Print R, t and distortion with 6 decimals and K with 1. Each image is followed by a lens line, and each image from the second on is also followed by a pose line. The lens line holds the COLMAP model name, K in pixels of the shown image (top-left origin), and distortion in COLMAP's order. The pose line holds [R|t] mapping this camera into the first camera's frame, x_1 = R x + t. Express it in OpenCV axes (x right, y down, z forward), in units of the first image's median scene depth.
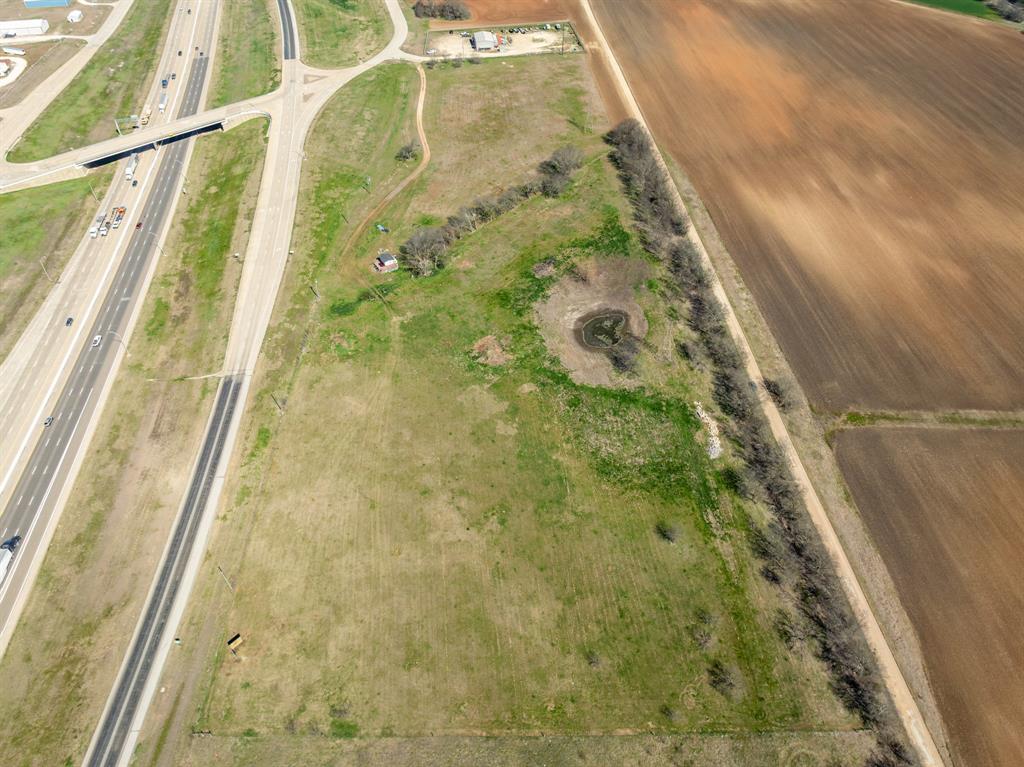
lens RADIAL K [[729.6, 0, 515.6], [0, 729.6, 381.1], [0, 0, 1]] dist [-0.032508, 0.020405]
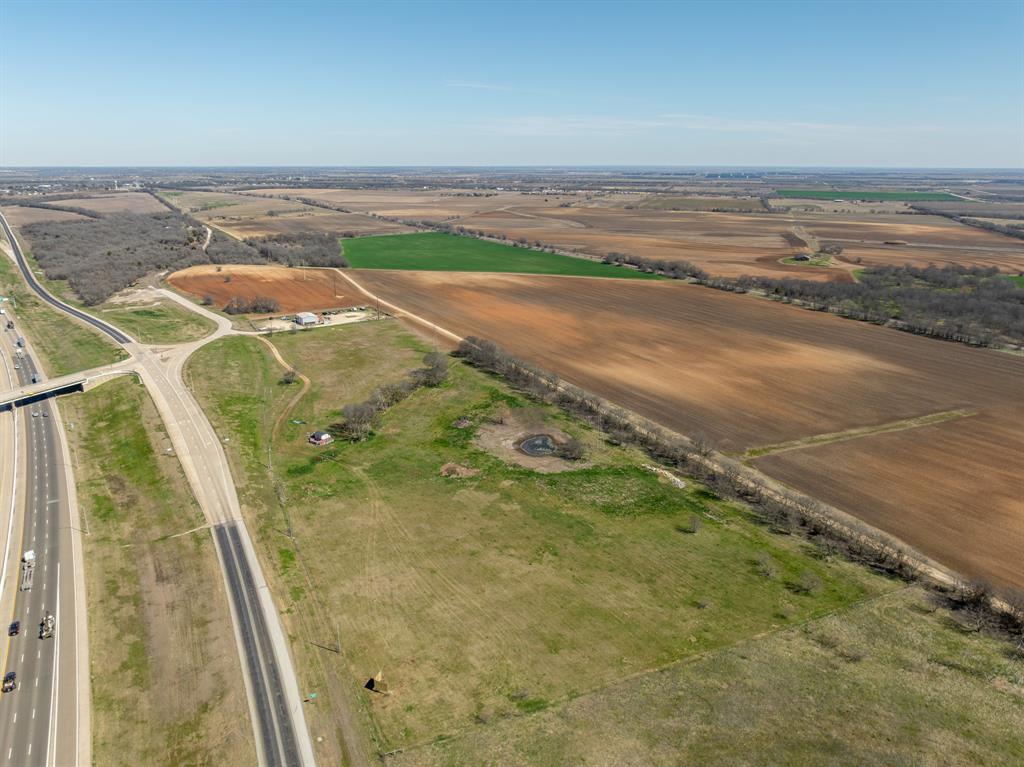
lens RADIAL K [[729.6, 0, 516.9], [0, 729.6, 391.1], [0, 0, 1]] dist [-0.032508, 0.020405]
pose [[0.911769, -0.128658, 0.390032, -0.373225], [0.289882, 0.874335, -0.389238, 0.313834], [-0.290940, 0.467958, 0.834487, 0.007431]]
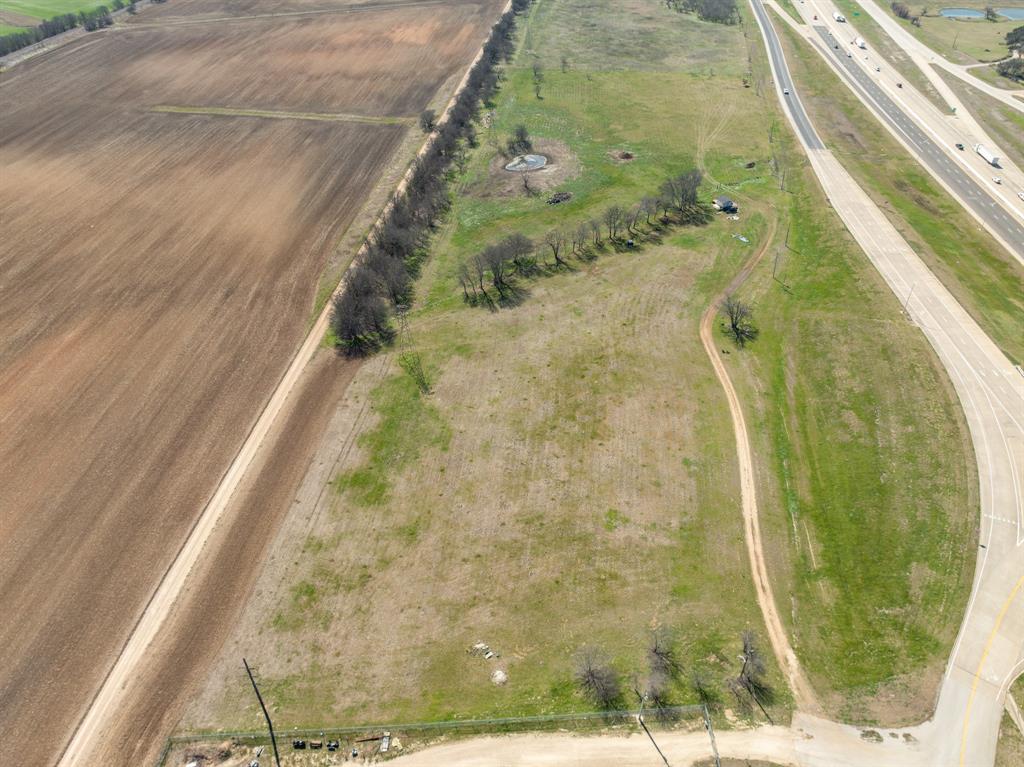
lens RADIAL K [[729.6, 0, 501.5], [0, 729.6, 390.3], [0, 0, 1]] dist [-0.032508, 0.020405]
pose [[-0.978468, -0.127153, 0.162578, -0.087833], [0.145445, 0.134099, 0.980236, -1.296421], [-0.146442, 0.982776, -0.112718, 1.618880]]
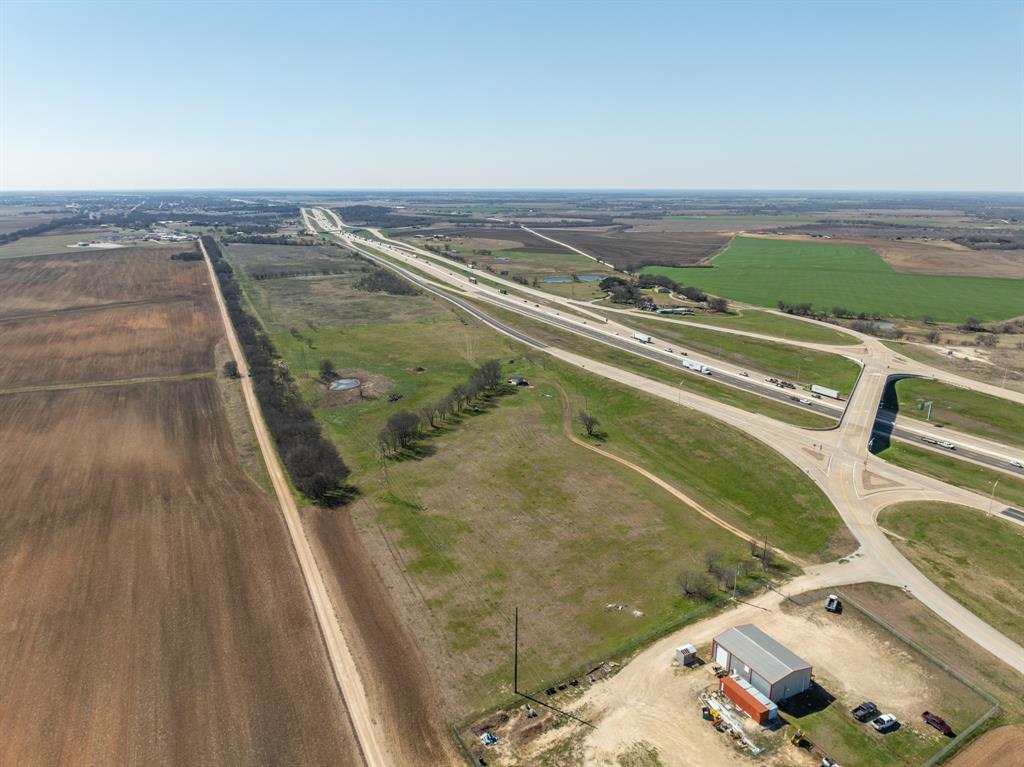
lens RADIAL K [[729.6, 0, 510.0], [0, 729.6, 387.3], [0, 0, 1]] dist [-0.032508, 0.020405]
pose [[-0.945208, 0.080061, -0.316501, 0.286666], [-0.233134, 0.513134, 0.826040, -1.421083], [0.228541, 0.854566, -0.466354, 1.869356]]
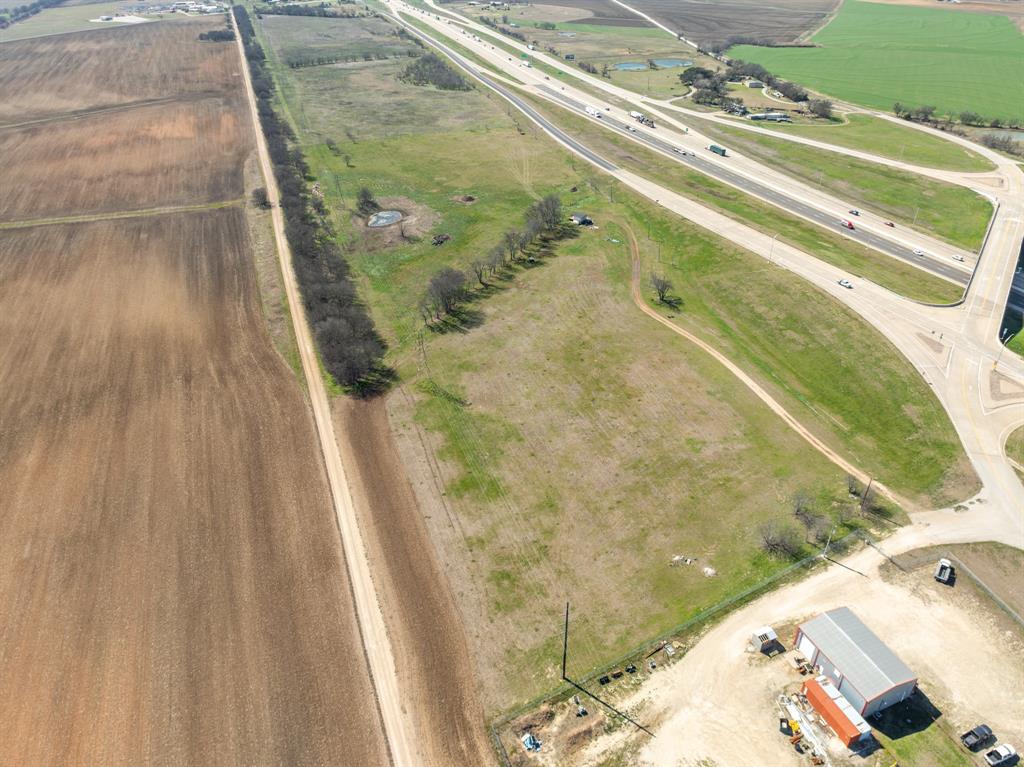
lens RADIAL K [[729.6, 0, 508.9], [0, 729.6, 404.5], [0, 0, 1]] dist [-0.032508, 0.020405]
pose [[-0.968722, 0.140885, -0.204277, 0.232306], [-0.169344, 0.226392, 0.959202, -1.344396], [0.181384, 0.963793, -0.195453, 1.713788]]
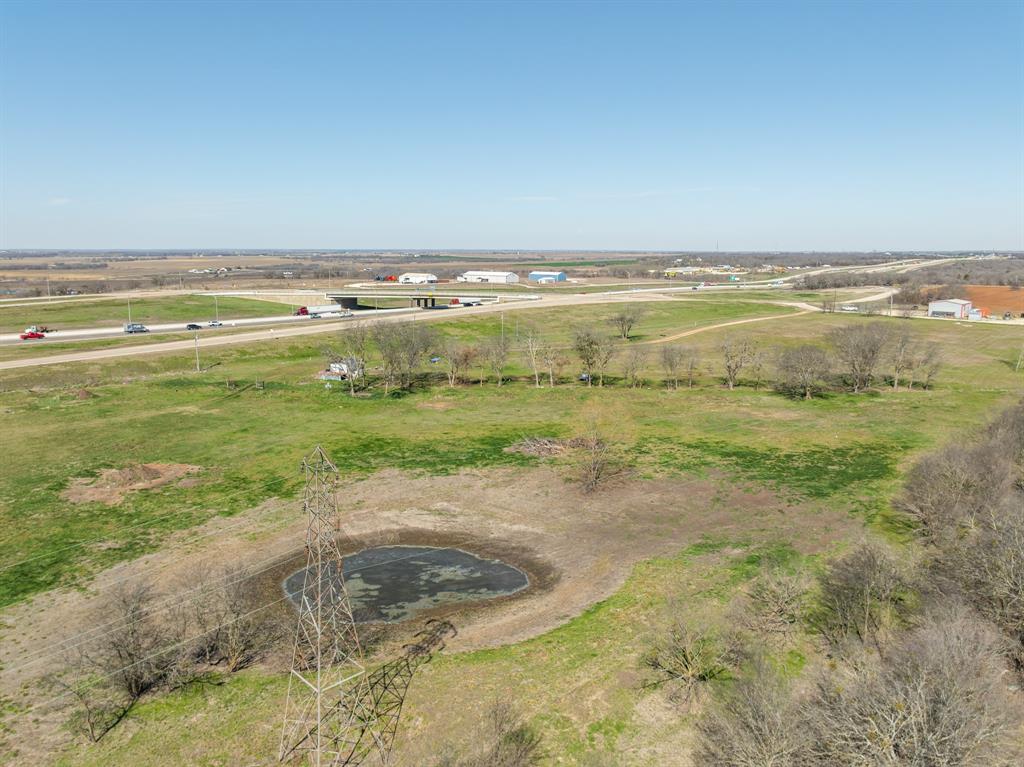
lens RADIAL K [[729.6, 0, 514.4], [0, 729.6, 382.5], [0, 0, 1]] dist [-0.032508, 0.020405]
pose [[0.638619, 0.135070, -0.757576, 0.340449], [-0.535981, 0.784481, -0.311953, -0.069662], [0.552168, 0.605266, 0.573379, 0.899460]]
